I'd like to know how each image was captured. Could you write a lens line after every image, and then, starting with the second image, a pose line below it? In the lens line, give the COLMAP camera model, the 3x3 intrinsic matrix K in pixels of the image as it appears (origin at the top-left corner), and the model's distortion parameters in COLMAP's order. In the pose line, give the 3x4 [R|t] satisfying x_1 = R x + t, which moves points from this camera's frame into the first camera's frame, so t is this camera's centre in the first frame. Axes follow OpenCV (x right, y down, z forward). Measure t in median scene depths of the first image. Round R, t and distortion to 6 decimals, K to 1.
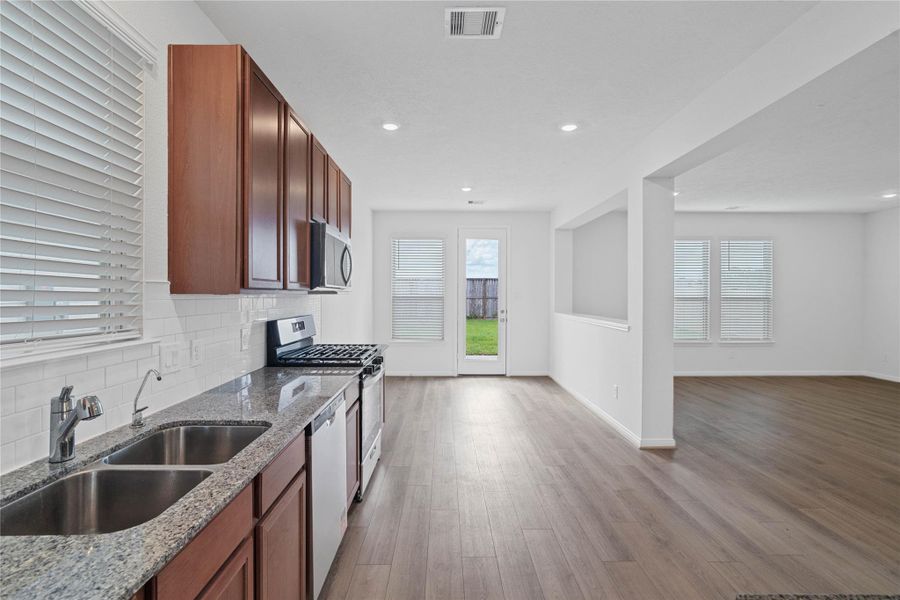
lens RADIAL K [[421.5, 0, 449.6], [0, 421.5, 291.3], [0, 0, 1]] dist [0.000535, 0.000311]
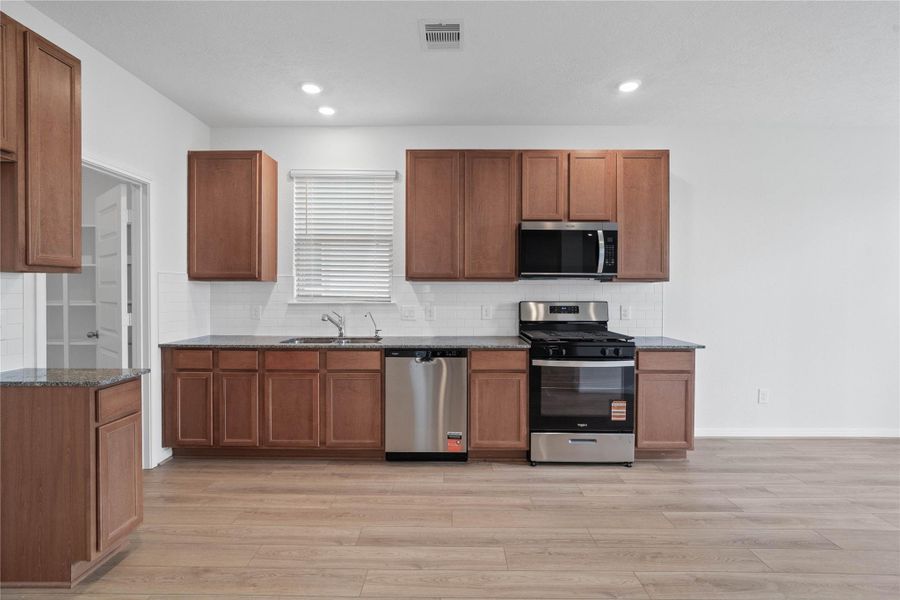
lens RADIAL K [[421.5, 0, 449.6], [0, 421.5, 291.3], [0, 0, 1]] dist [0.000535, 0.000311]
pose [[-0.033169, -0.000631, -0.999450, 1.240739], [0.009935, 0.999950, -0.000961, 0.051988], [0.999400, -0.009961, -0.033161, 1.117001]]
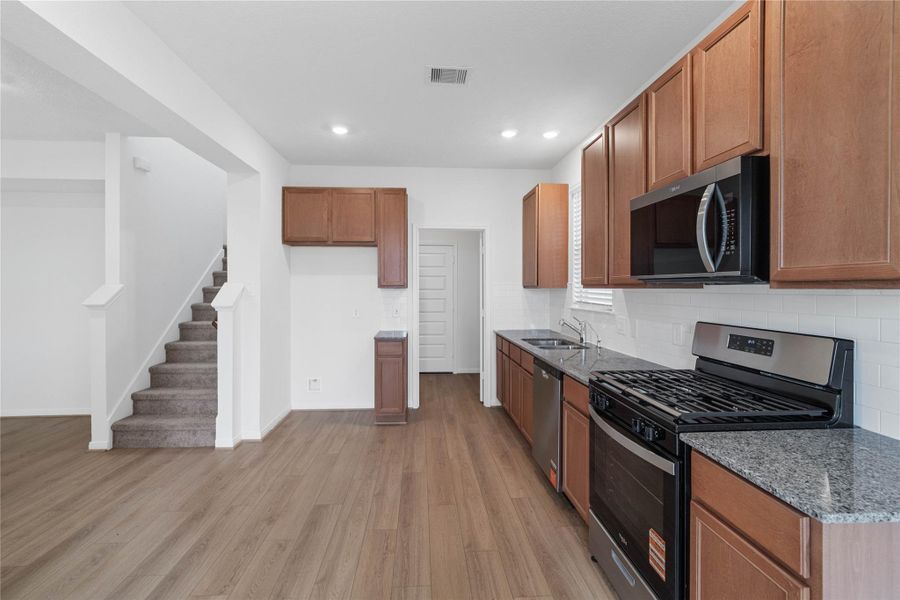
lens RADIAL K [[421.5, 0, 449.6], [0, 421.5, 291.3], [0, 0, 1]] dist [0.000535, 0.000311]
pose [[-0.998469, 0.000789, -0.055315, 0.124083], [0.001149, 0.999978, -0.006475, 0.025300], [0.055308, -0.006529, -0.998448, 2.390511]]
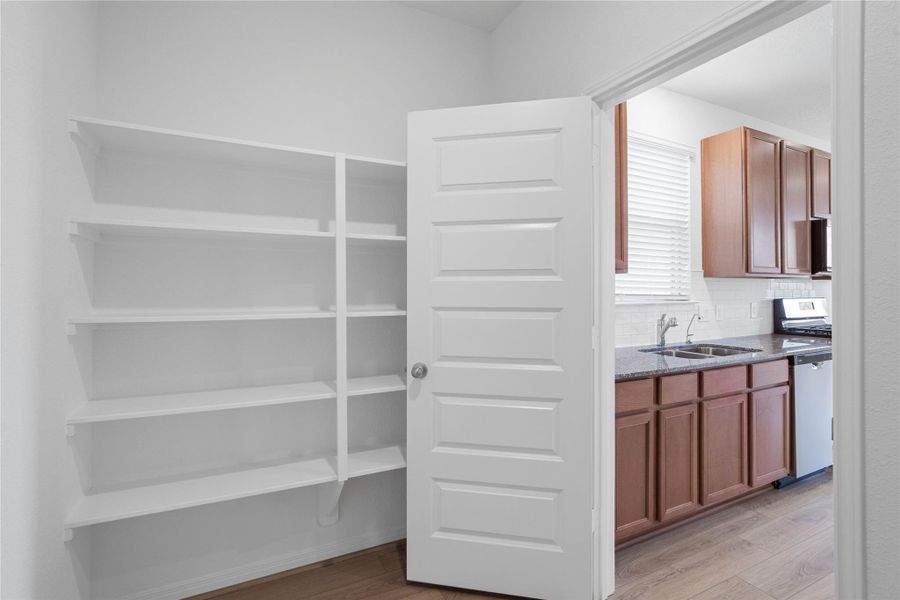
lens RADIAL K [[421.5, 0, 449.6], [0, 421.5, 291.3], [0, 0, 1]] dist [0.000535, 0.000311]
pose [[0.438900, -0.006354, -0.898513, 0.421061], [0.013065, 0.999914, -0.000690, 0.045444], [0.898441, -0.011436, 0.438946, -0.672258]]
